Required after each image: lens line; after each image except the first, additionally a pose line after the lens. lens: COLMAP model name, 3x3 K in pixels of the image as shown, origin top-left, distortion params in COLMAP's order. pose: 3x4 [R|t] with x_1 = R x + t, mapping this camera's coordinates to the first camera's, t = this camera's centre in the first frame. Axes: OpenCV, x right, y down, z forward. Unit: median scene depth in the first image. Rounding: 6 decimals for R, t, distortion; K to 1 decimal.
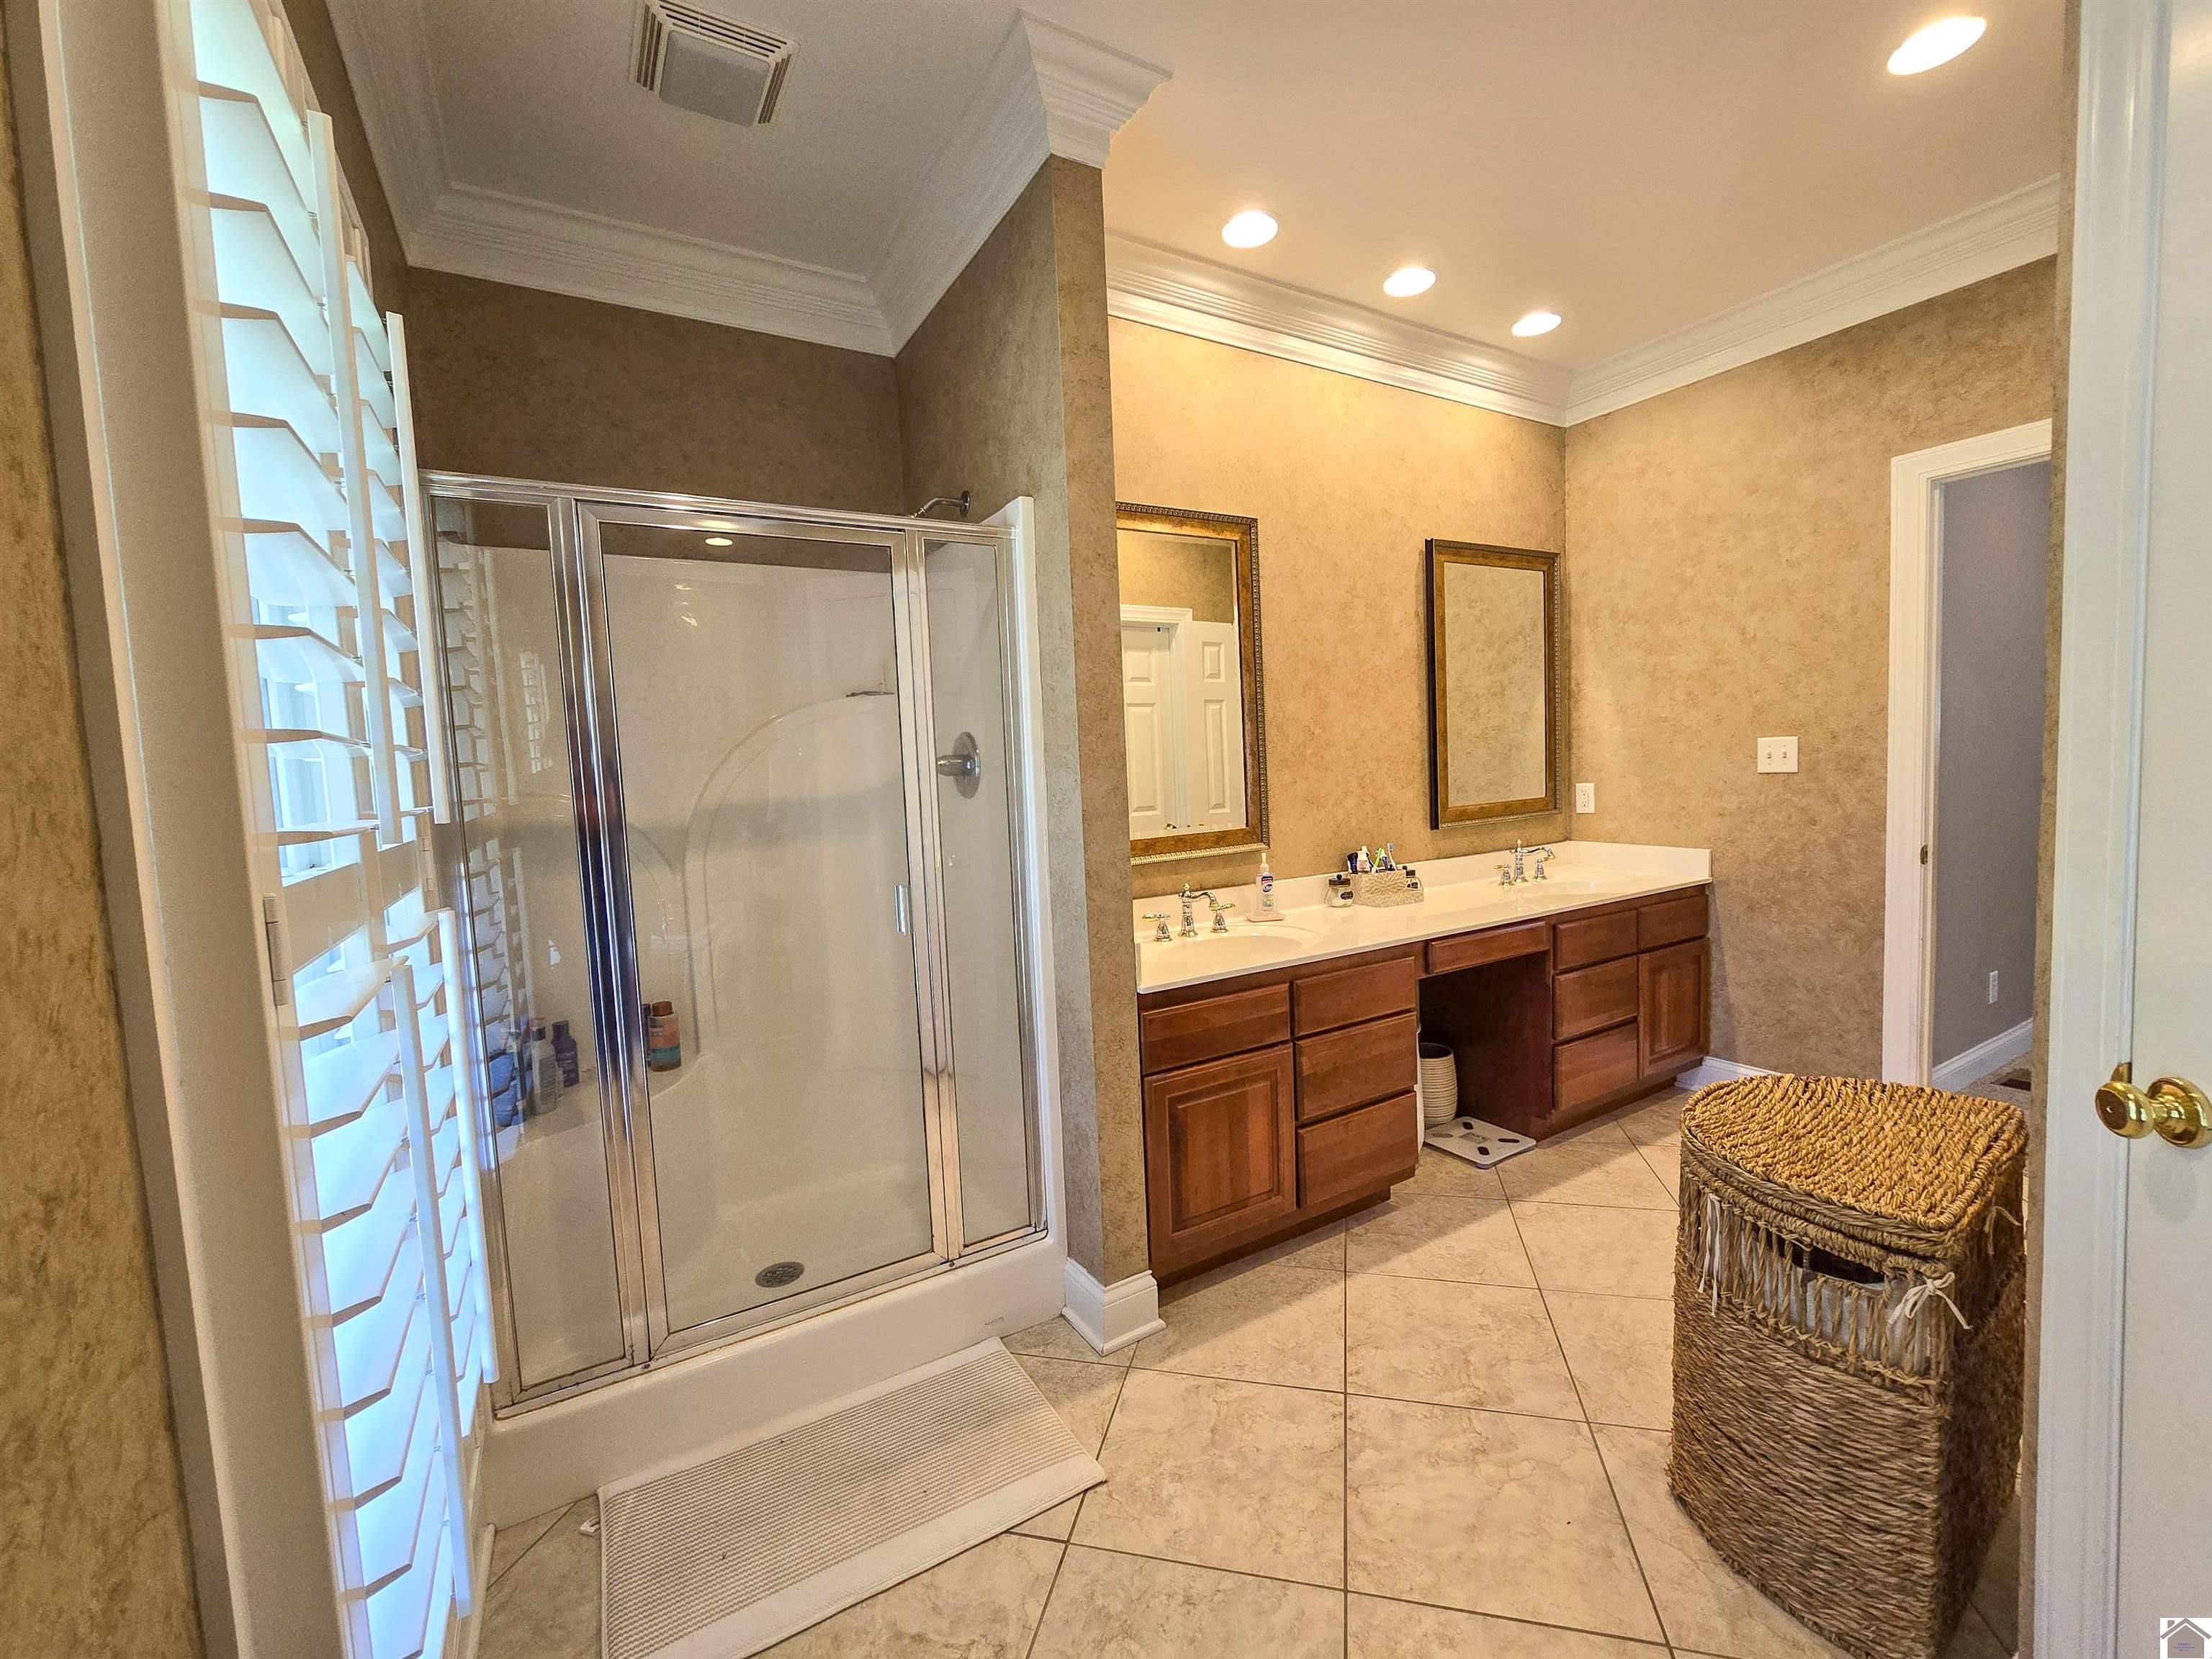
lens RADIAL K [[906.3, 0, 1115.9], [0, 906.3, 835.4], [0, 0, 1]] dist [0.014611, -0.000135]
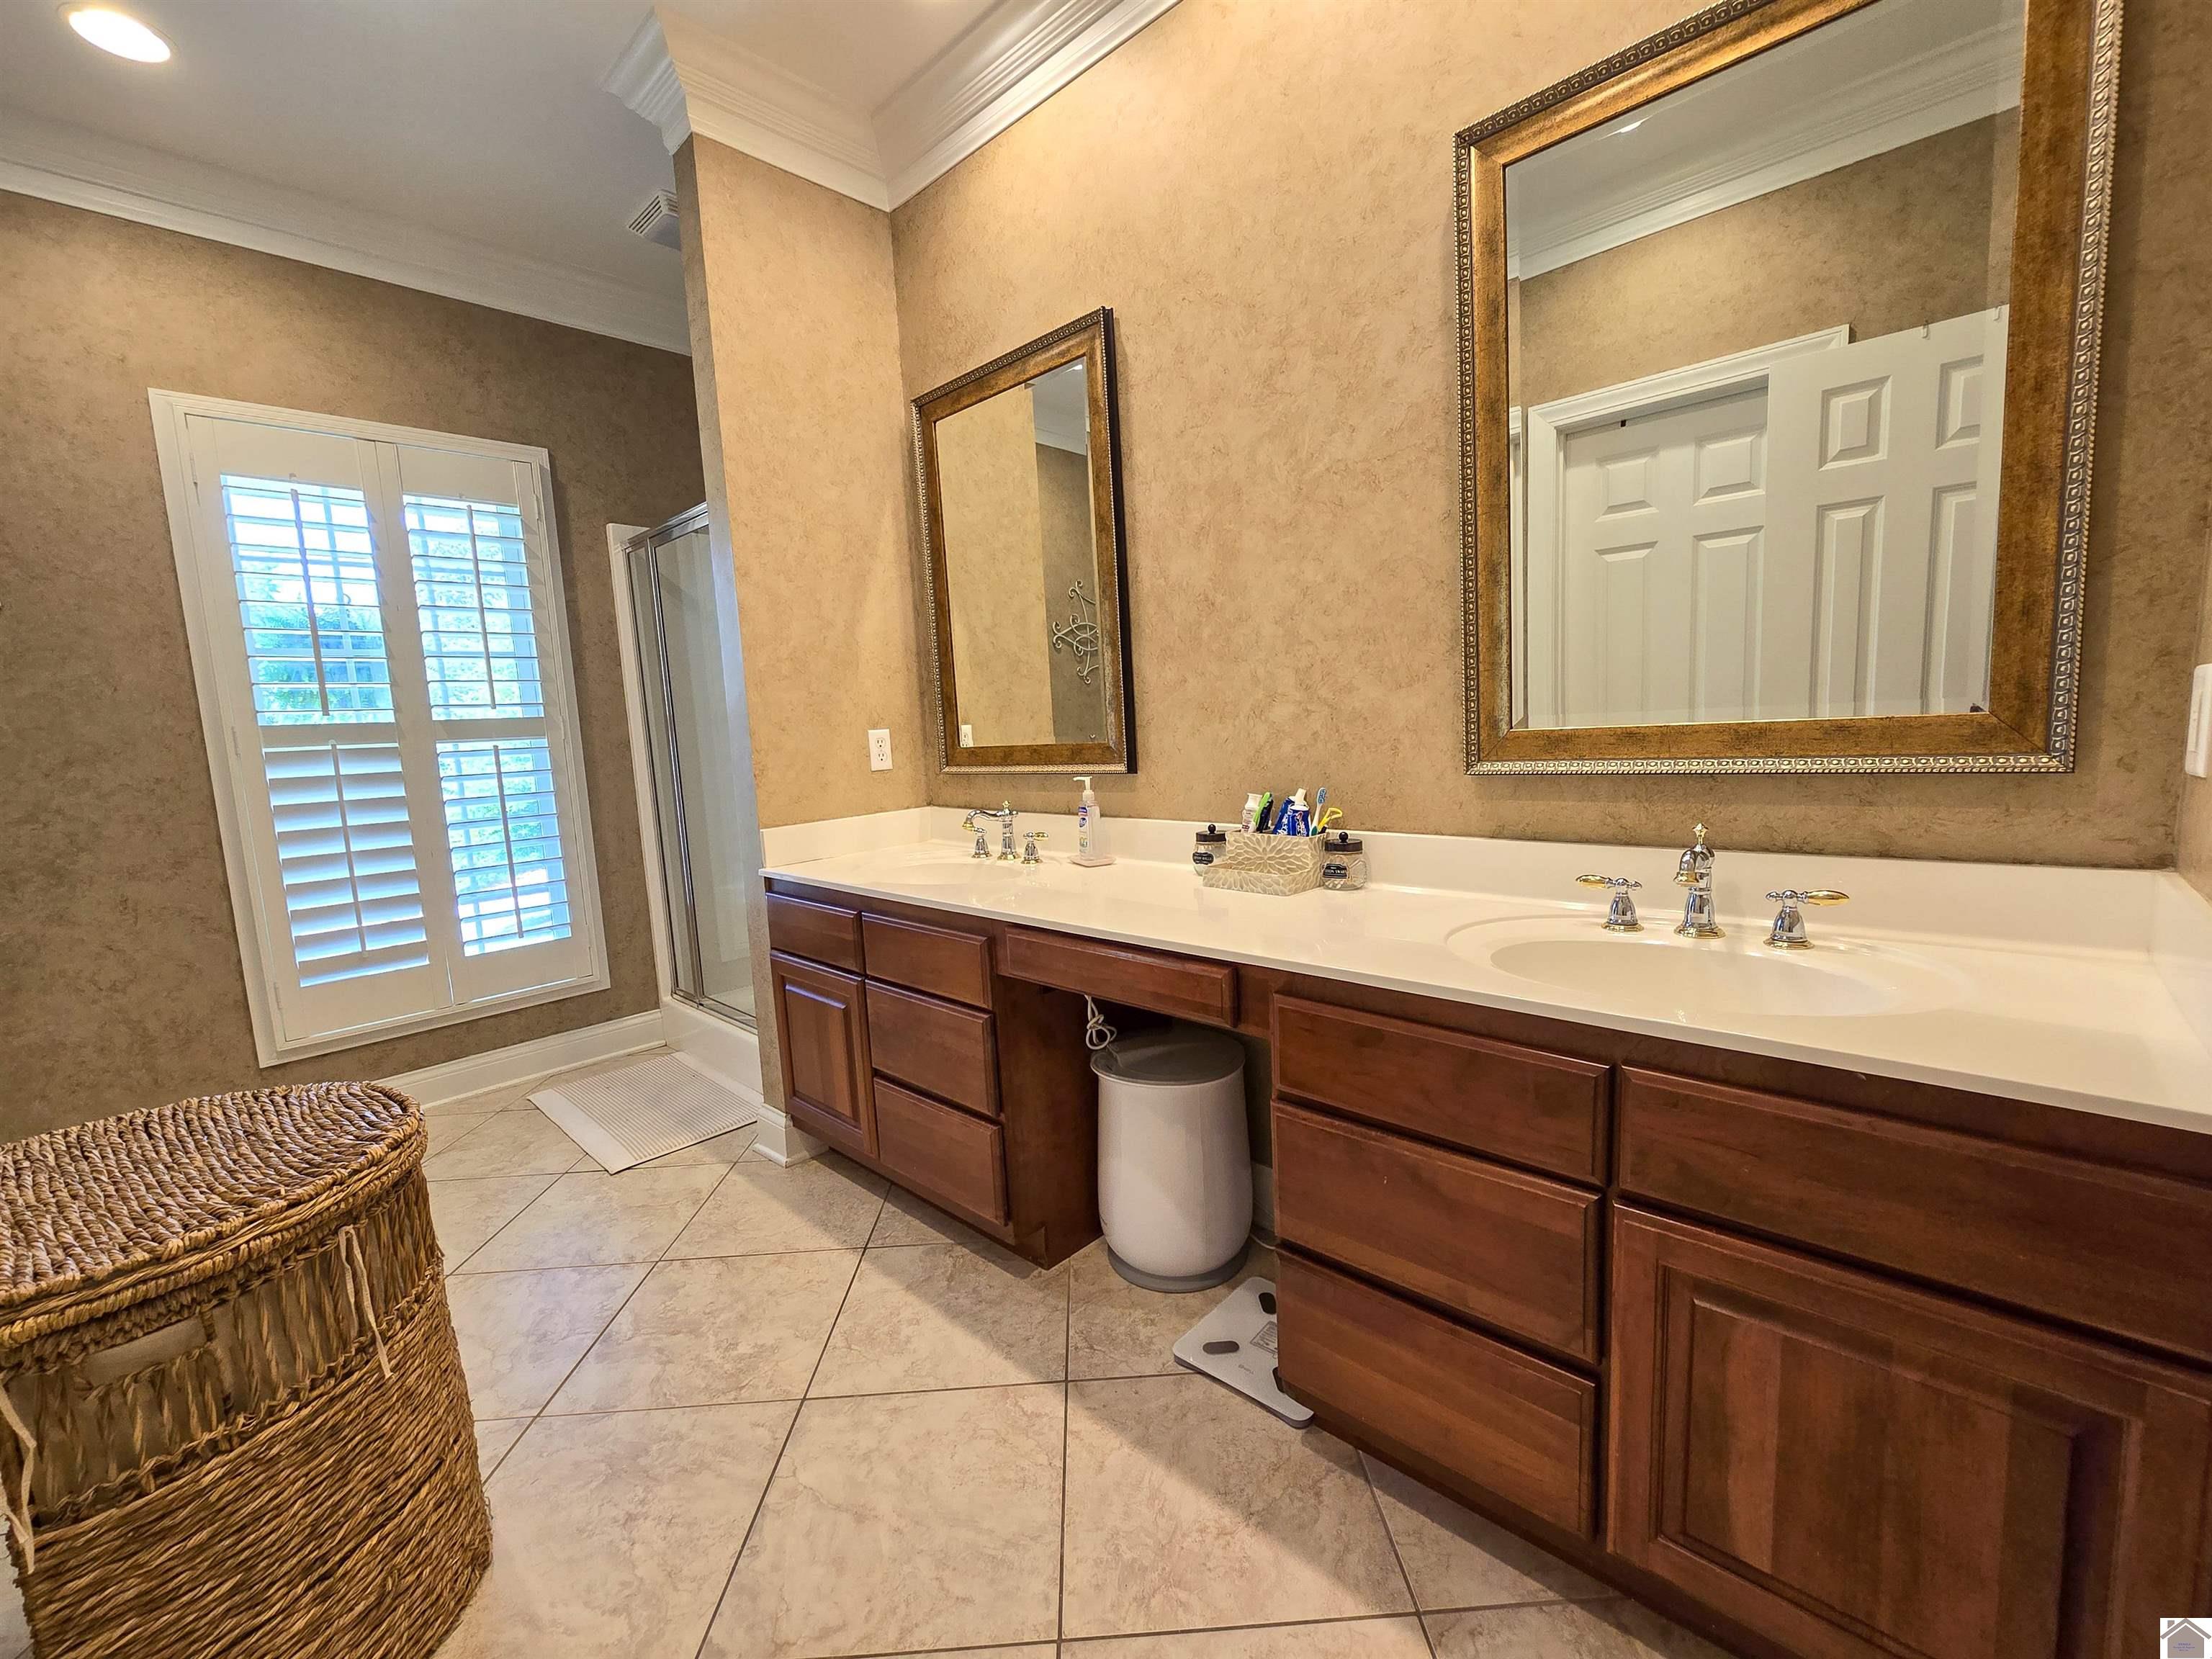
lens RADIAL K [[906.3, 0, 1117.9], [0, 906.3, 821.8], [0, 0, 1]] dist [0.014611, -0.000135]
pose [[0.278682, 0.142452, -0.949760, 0.842210], [-0.033336, 0.989777, 0.138672, -0.046105], [0.959805, -0.006984, 0.280582, 0.757889]]
